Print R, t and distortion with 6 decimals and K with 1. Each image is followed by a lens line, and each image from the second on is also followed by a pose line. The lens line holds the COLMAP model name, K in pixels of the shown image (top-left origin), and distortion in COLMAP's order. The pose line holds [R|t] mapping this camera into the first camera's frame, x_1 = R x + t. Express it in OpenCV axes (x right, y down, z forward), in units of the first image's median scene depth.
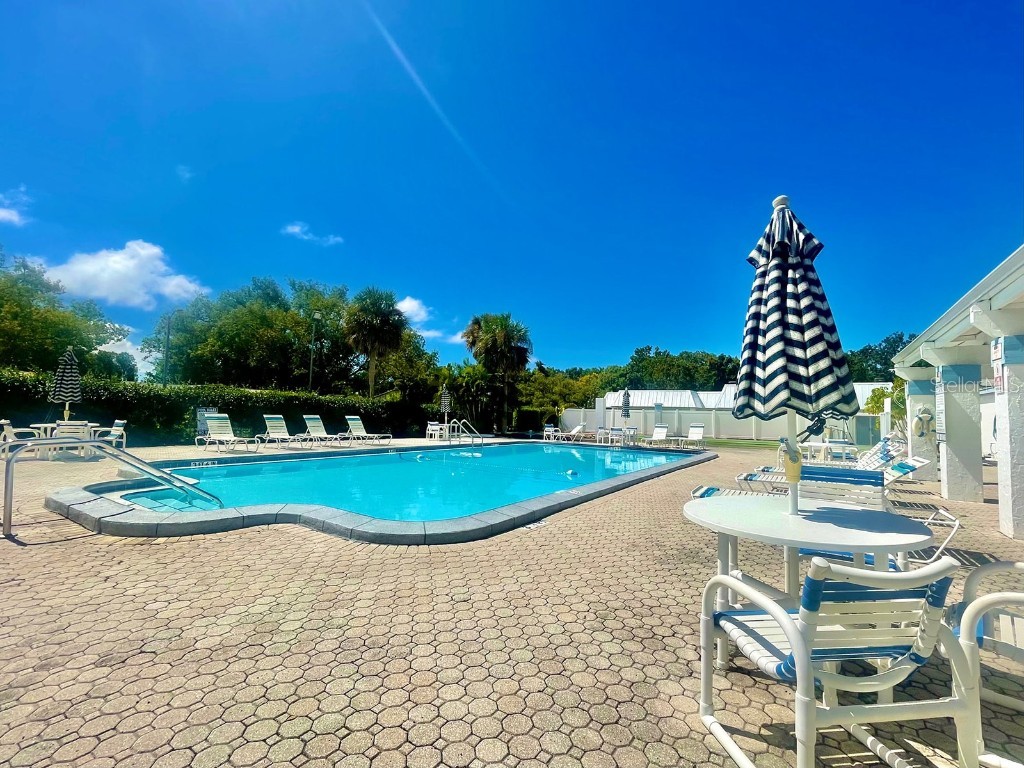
lens RADIAL K [[458.1, 0, 512.0], [0, 458.1, 384.0], [0, 0, 1]] dist [-0.004107, -0.000134]
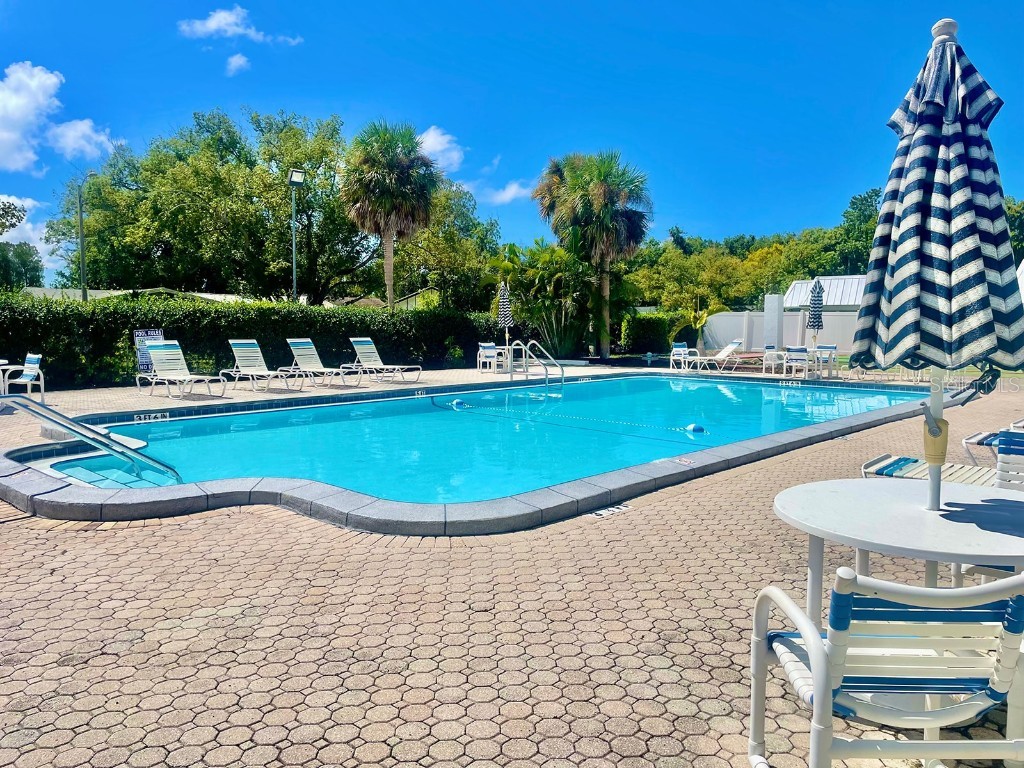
lens RADIAL K [[782.7, 0, 506.7], [0, 782.7, 375.6], [0, 0, 1]] dist [0.091975, -0.131348]
pose [[0.986312, -0.012297, -0.164430, 0.100318], [0.034853, 0.990232, 0.135006, -0.055941], [0.161163, -0.138889, 0.977106, -0.140991]]
